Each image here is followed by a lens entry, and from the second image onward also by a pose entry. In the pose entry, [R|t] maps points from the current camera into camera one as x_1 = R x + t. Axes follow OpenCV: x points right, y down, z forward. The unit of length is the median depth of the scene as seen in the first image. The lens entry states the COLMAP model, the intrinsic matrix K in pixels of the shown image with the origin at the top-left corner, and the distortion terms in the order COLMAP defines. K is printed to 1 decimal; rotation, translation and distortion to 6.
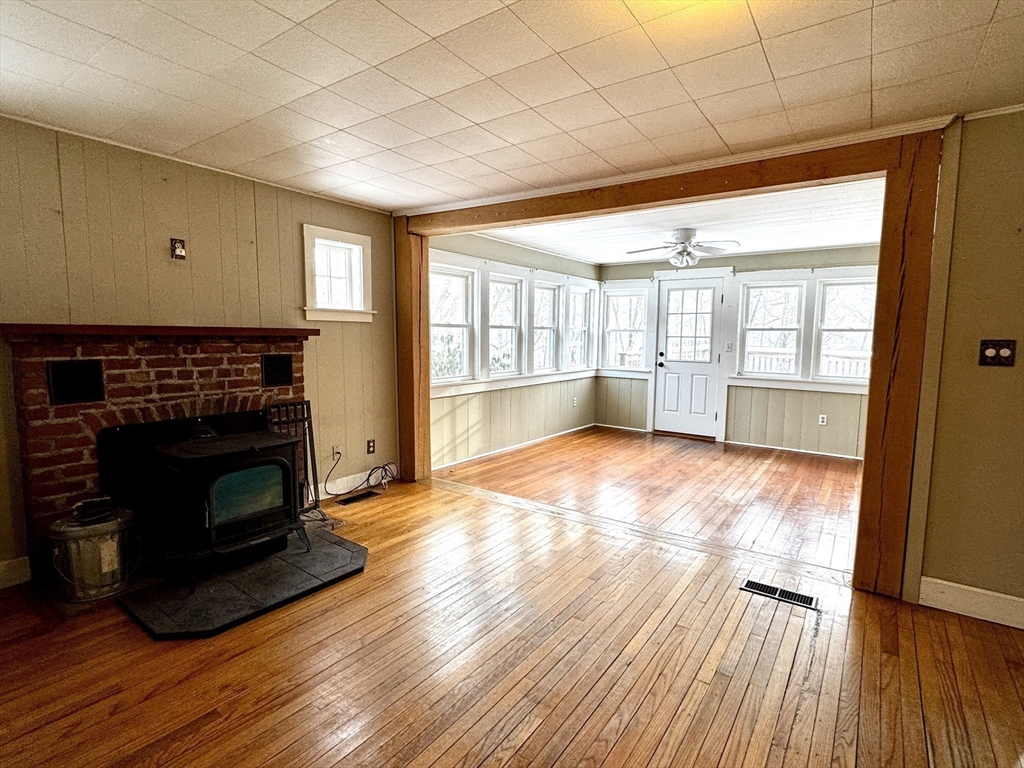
lens RADIAL K [[505.1, 0, 516.0], [0, 505.1, 380.6], [0, 0, 1]] dist [-0.004063, -0.001586]
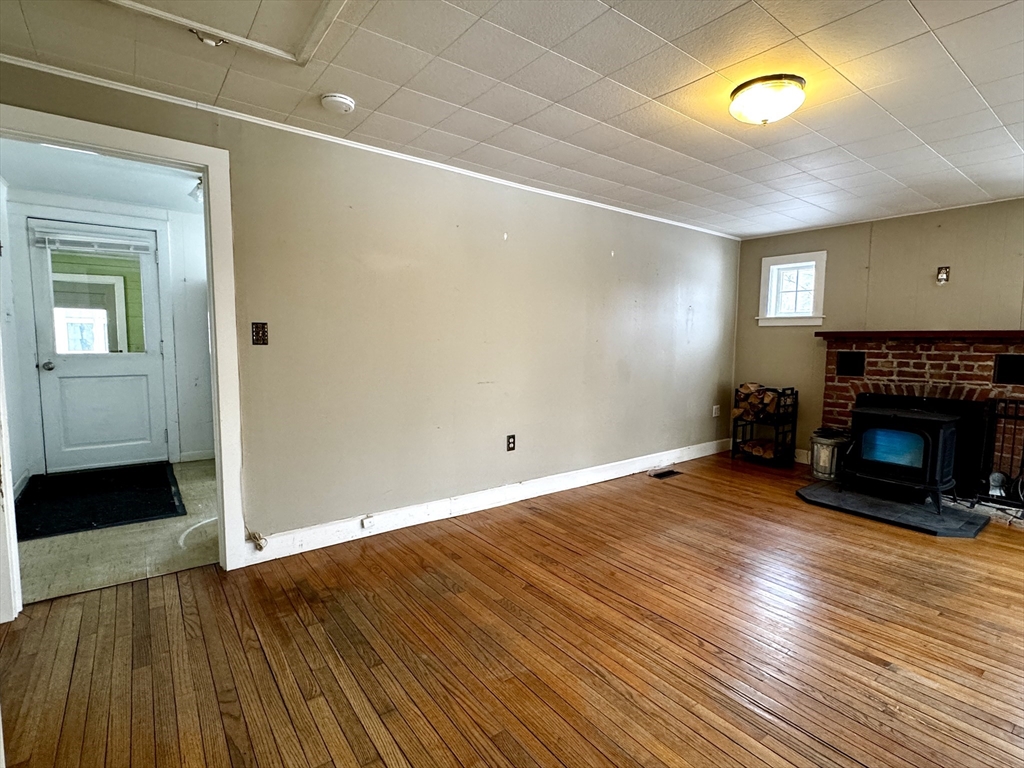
lens RADIAL K [[505.1, 0, 514.4], [0, 505.1, 382.2], [0, 0, 1]] dist [-0.004063, -0.001586]
pose [[-0.305550, 0.062391, -0.950130, 1.062222], [-0.100532, 0.990160, 0.097349, 0.011326], [0.946854, 0.125264, -0.296271, 0.374678]]
